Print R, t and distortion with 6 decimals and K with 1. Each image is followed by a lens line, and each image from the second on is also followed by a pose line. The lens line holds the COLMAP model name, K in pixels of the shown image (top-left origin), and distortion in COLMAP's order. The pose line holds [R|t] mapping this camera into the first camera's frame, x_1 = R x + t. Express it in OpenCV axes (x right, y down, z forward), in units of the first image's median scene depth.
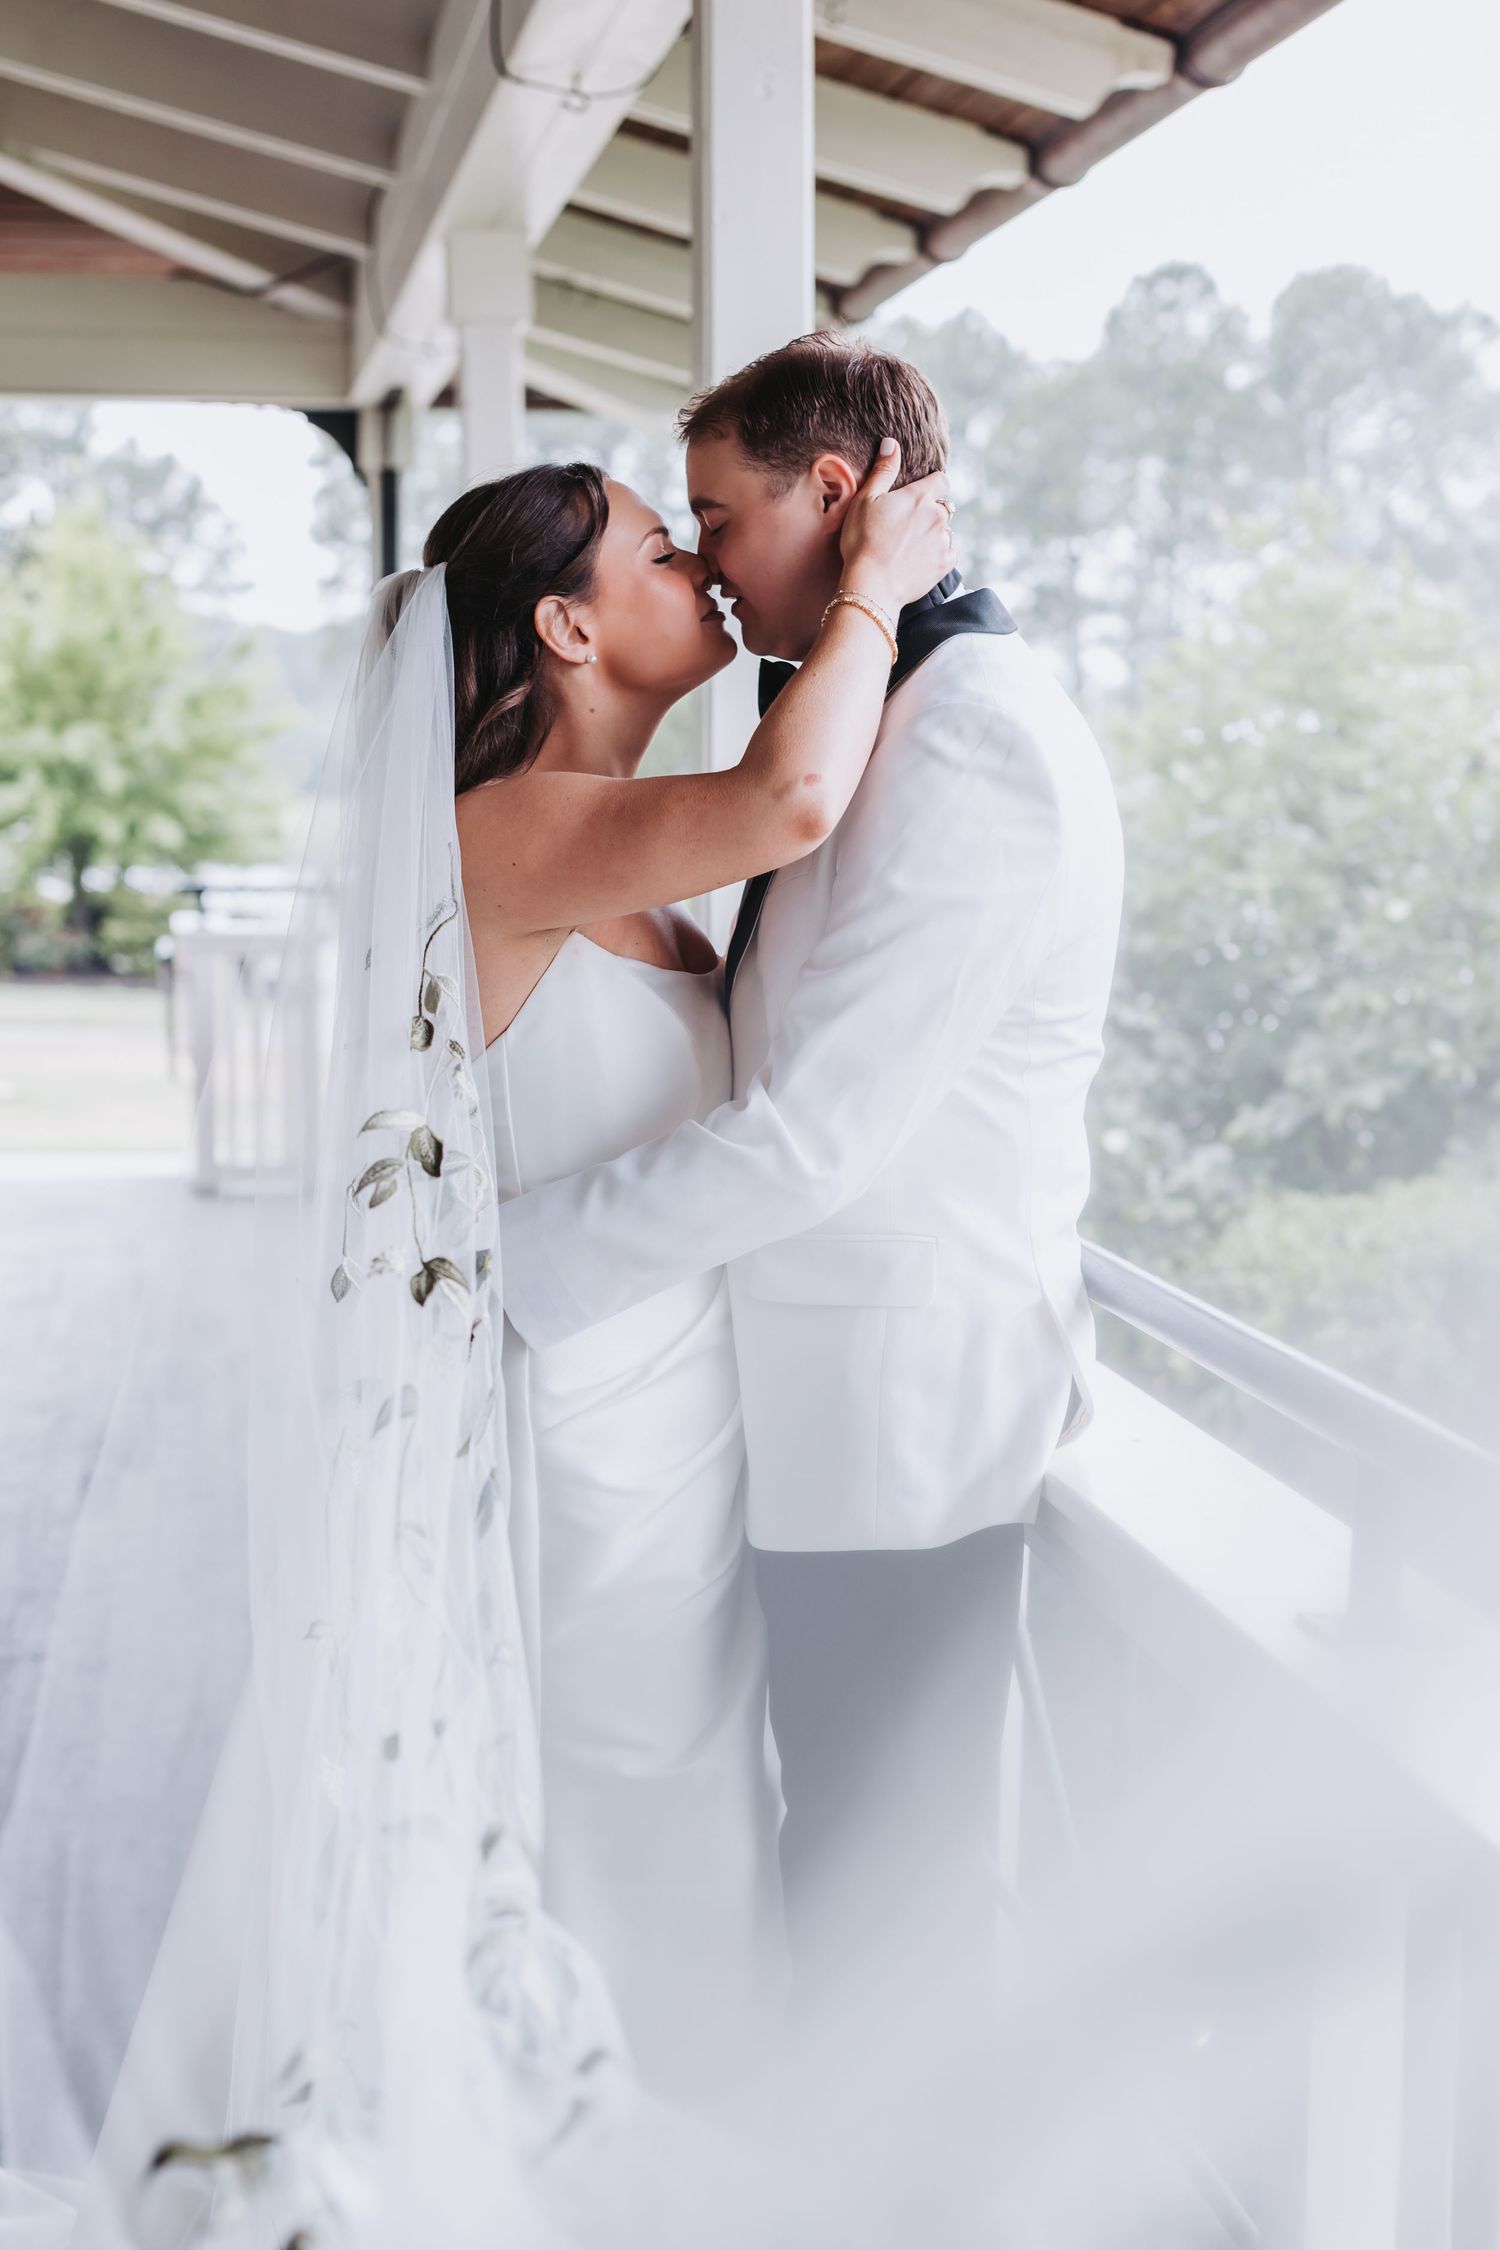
lens RADIAL K [[3264.2, 0, 750.0], [0, 3264.2, 1125.0], [0, 0, 1]] dist [-0.031435, 0.088399]
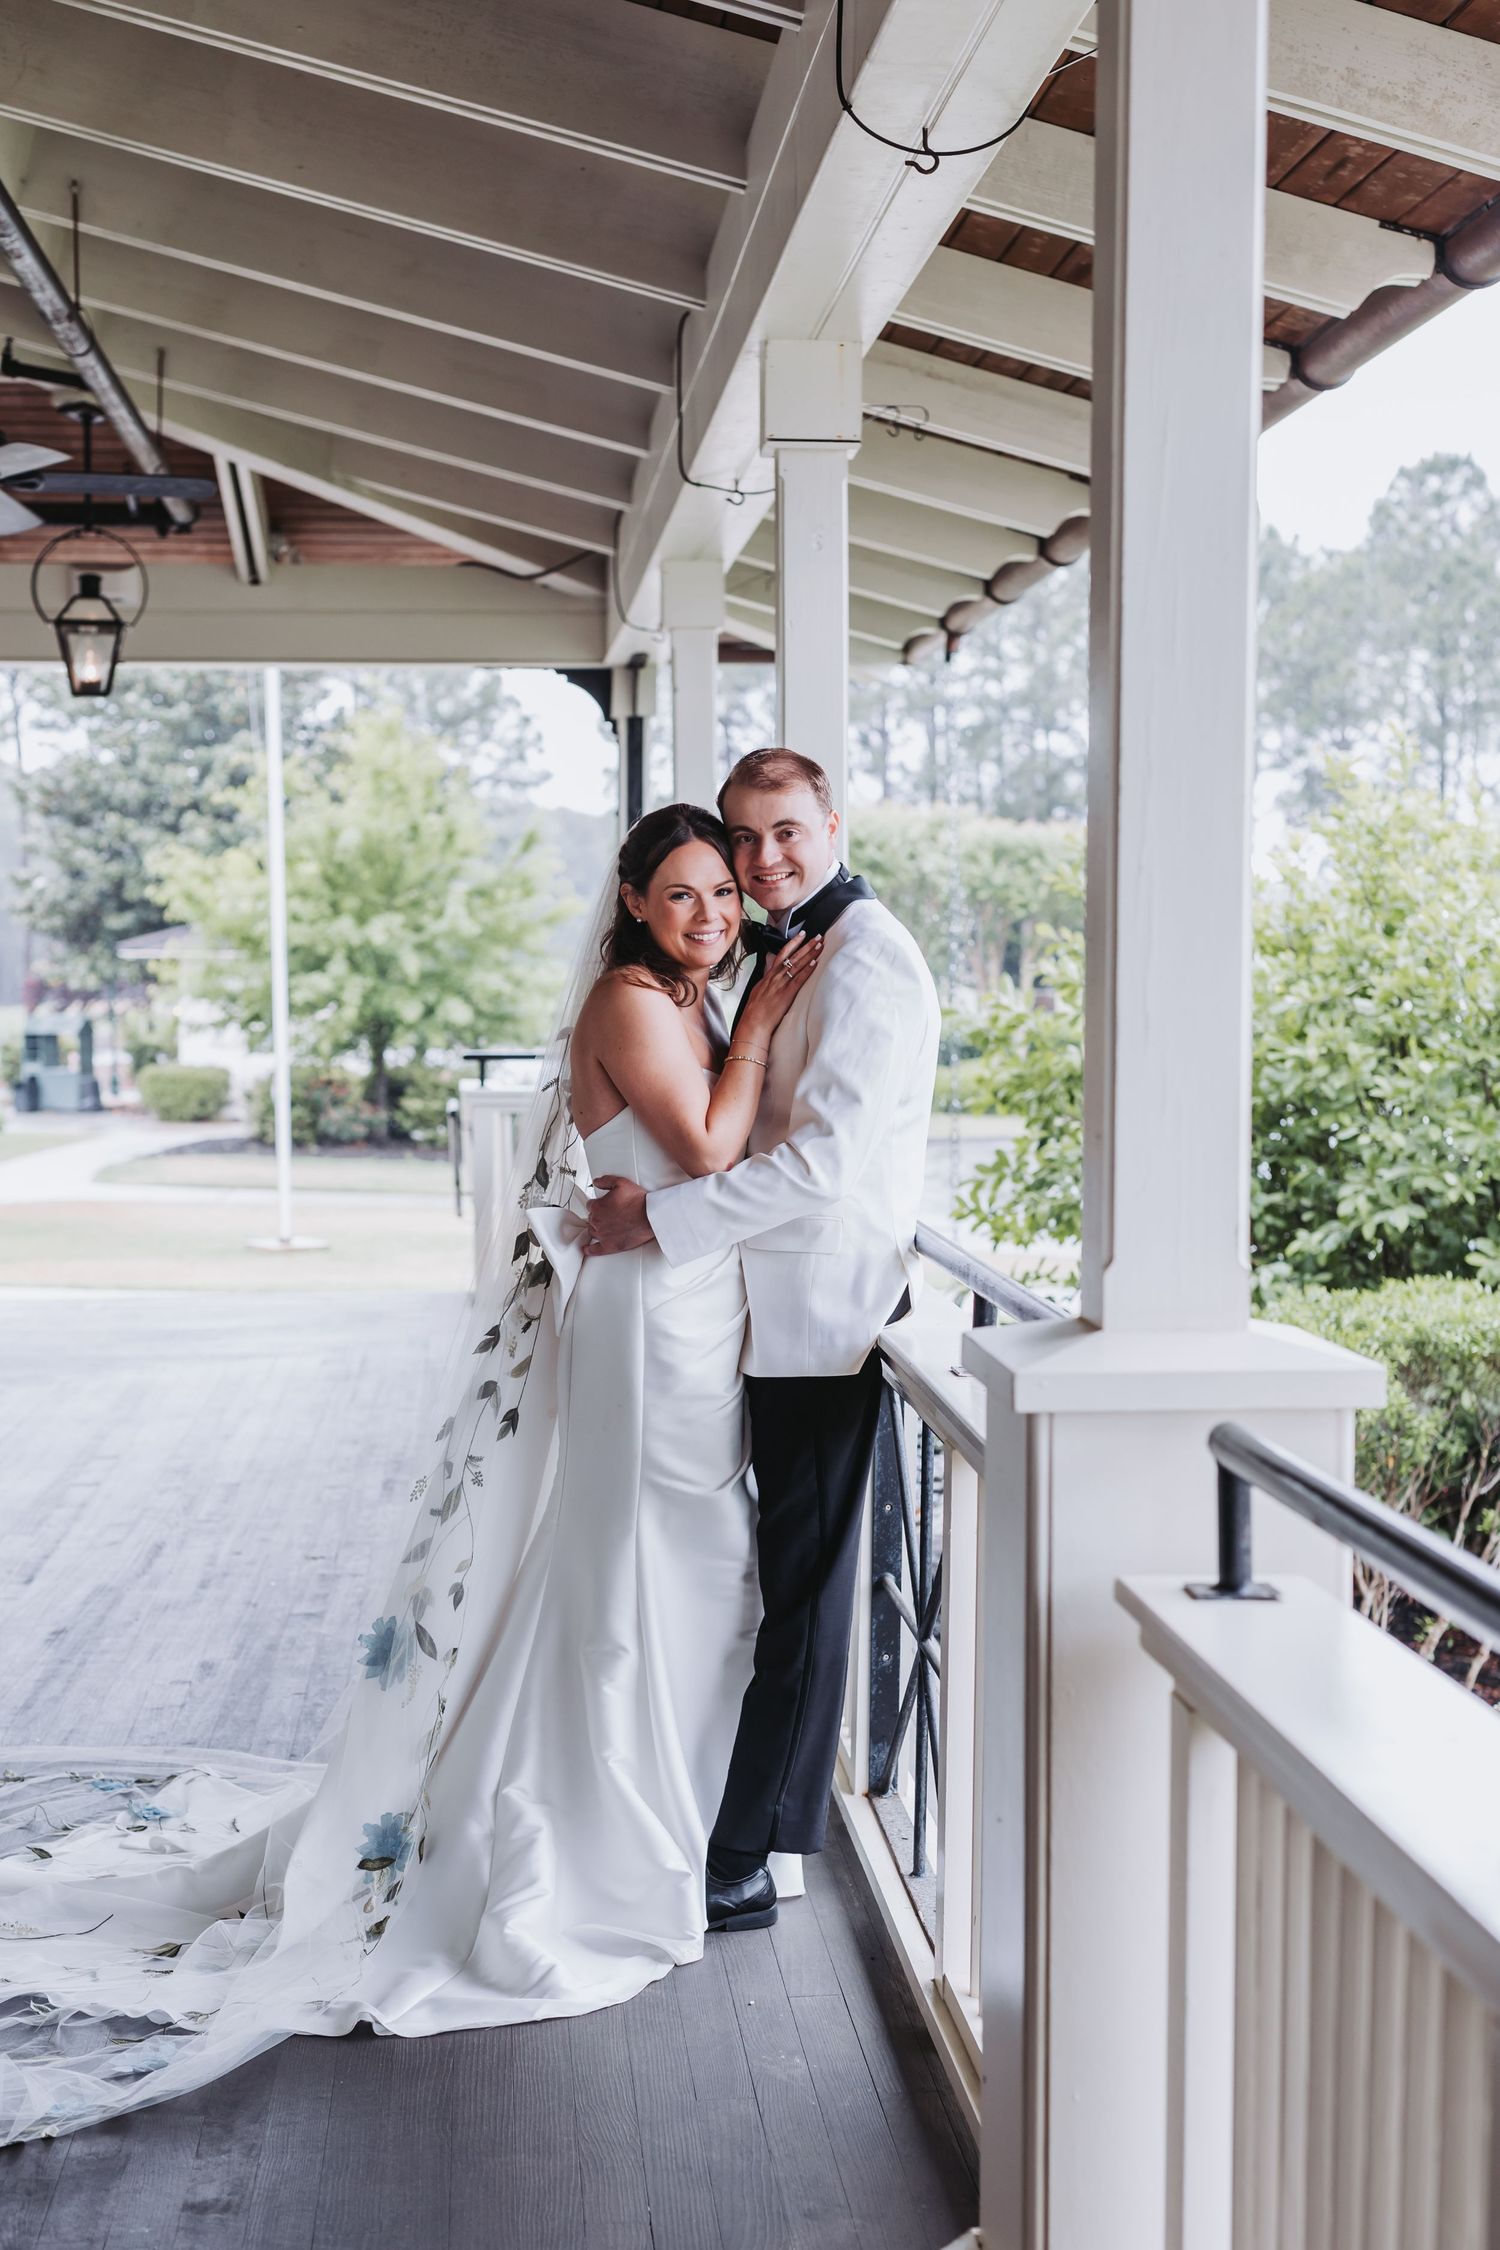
lens RADIAL K [[3264.2, 0, 750.0], [0, 3264.2, 1125.0], [0, 0, 1]] dist [-0.031435, 0.088399]
pose [[0.996098, 0.000313, -0.088251, 0.041543], [-0.005218, 0.998453, -0.055353, 0.020817], [0.088097, 0.055598, 0.994559, -0.215774]]
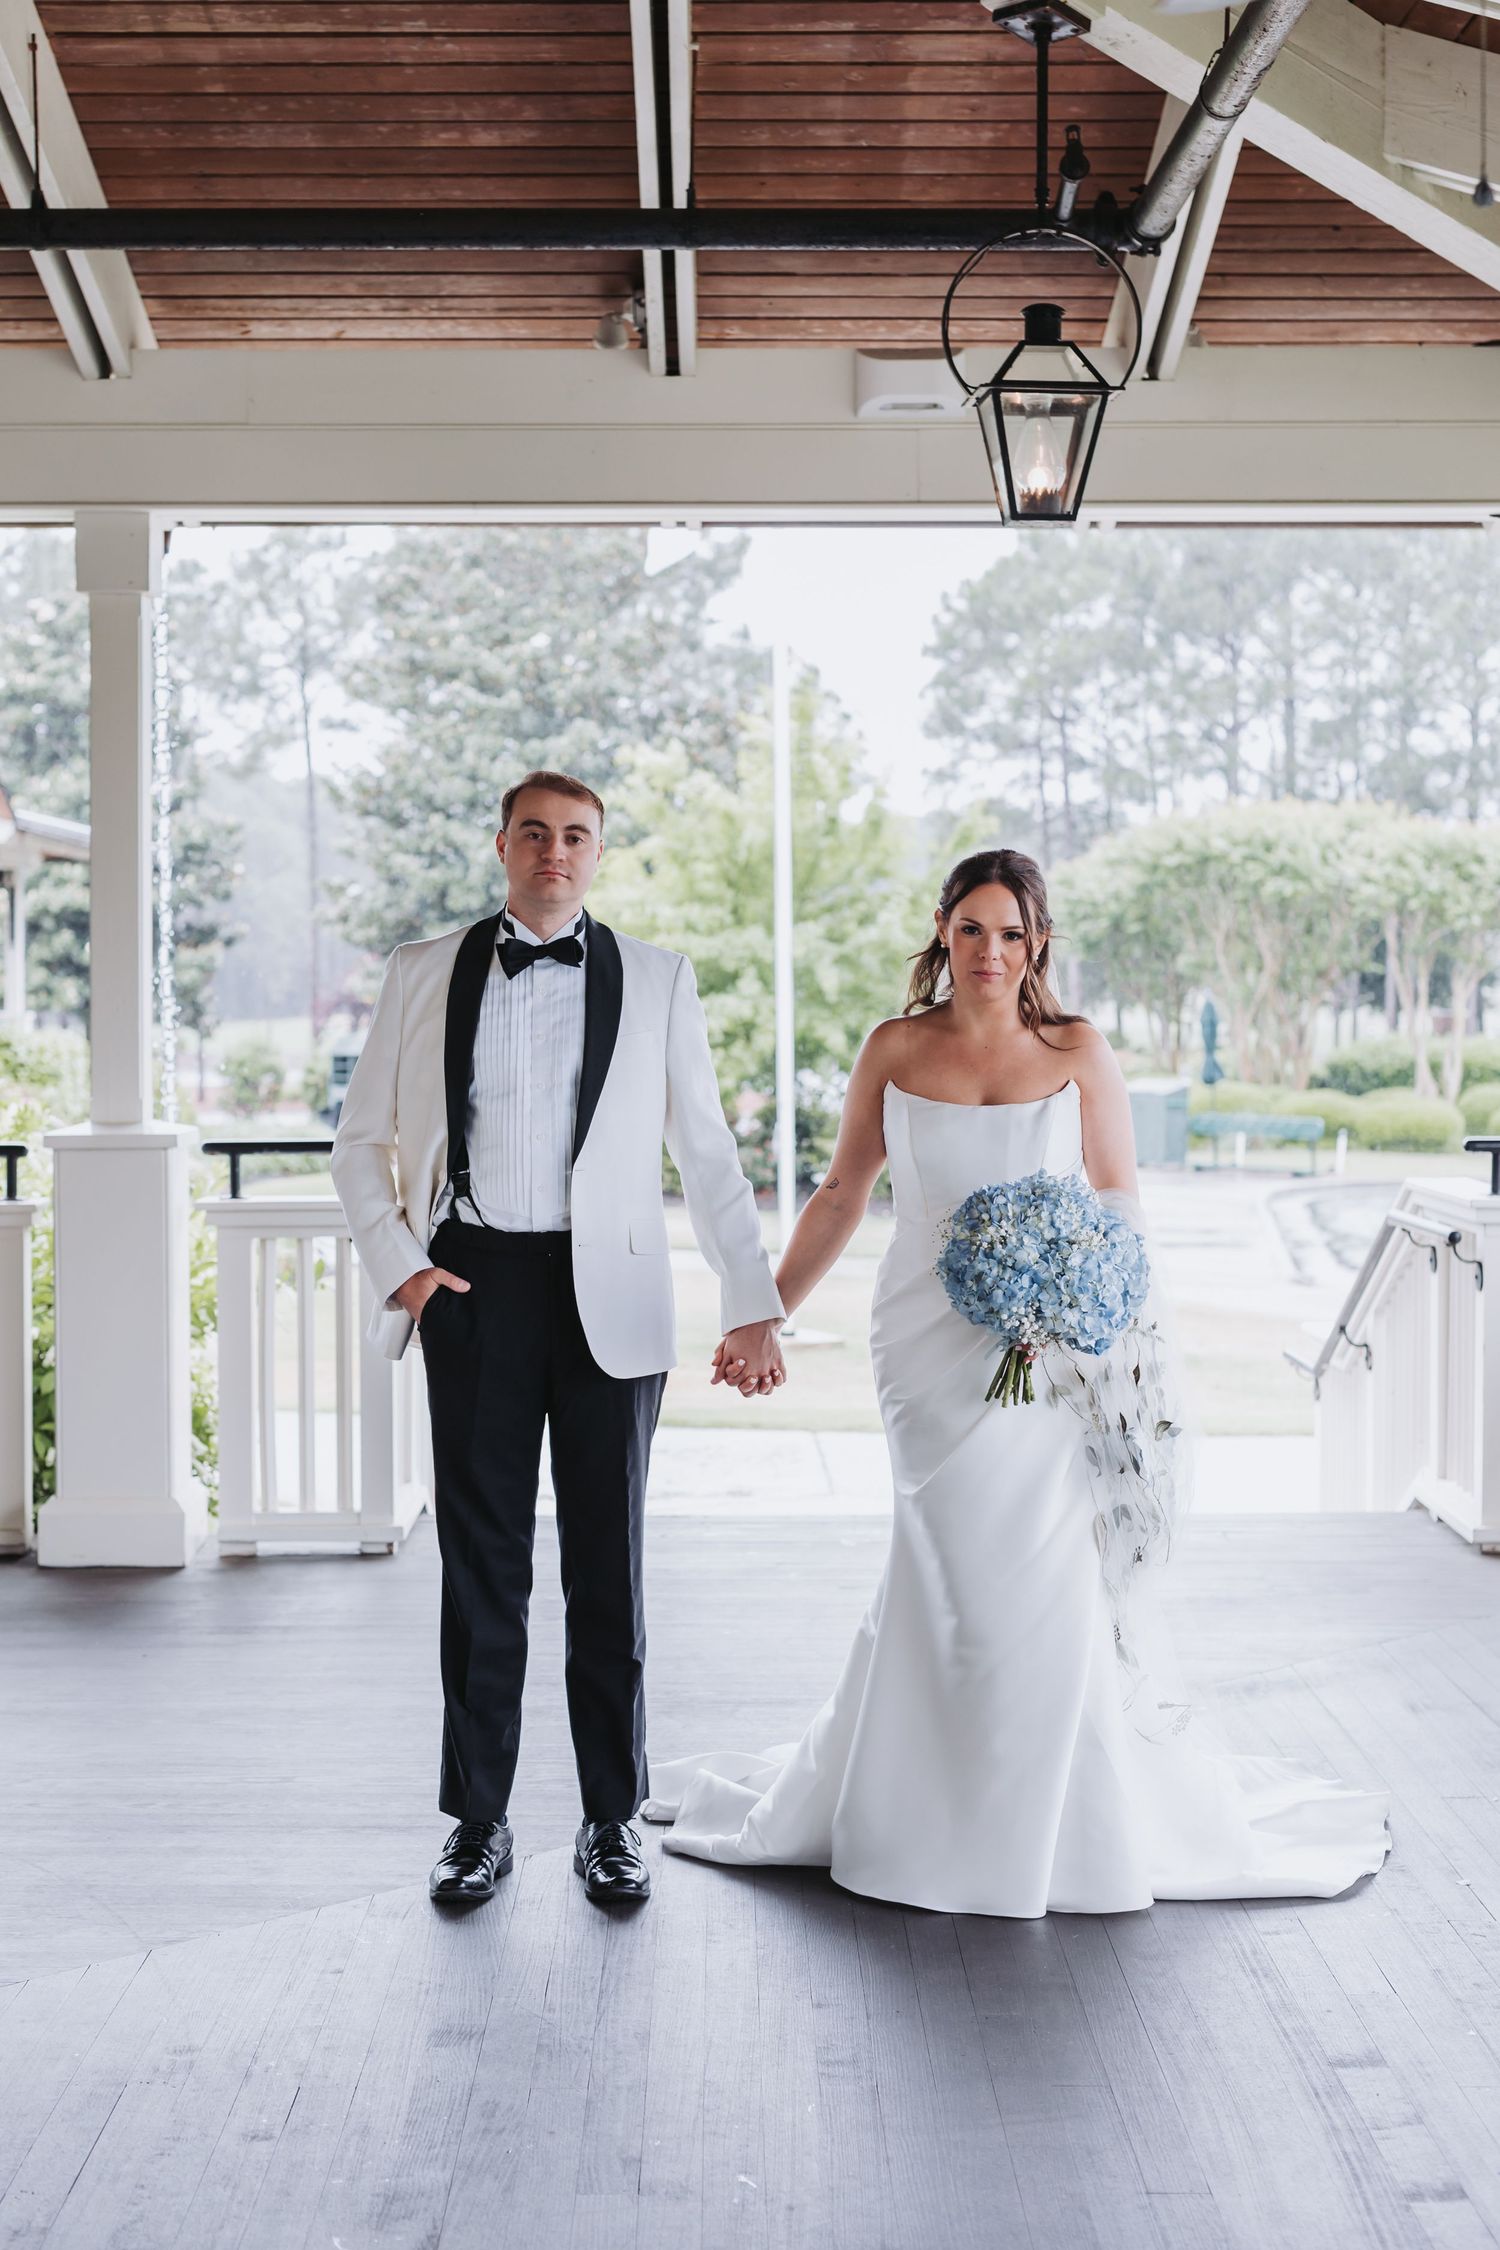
lens RADIAL K [[3399.2, 0, 711.0], [0, 3399.2, 1020.1], [0, 0, 1]] dist [-0.036403, 0.052972]
pose [[0.983949, -0.000991, -0.178448, -0.204192], [-0.015533, 0.995714, -0.091175, -0.025937], [0.177774, 0.092483, 0.979716, 0.185910]]
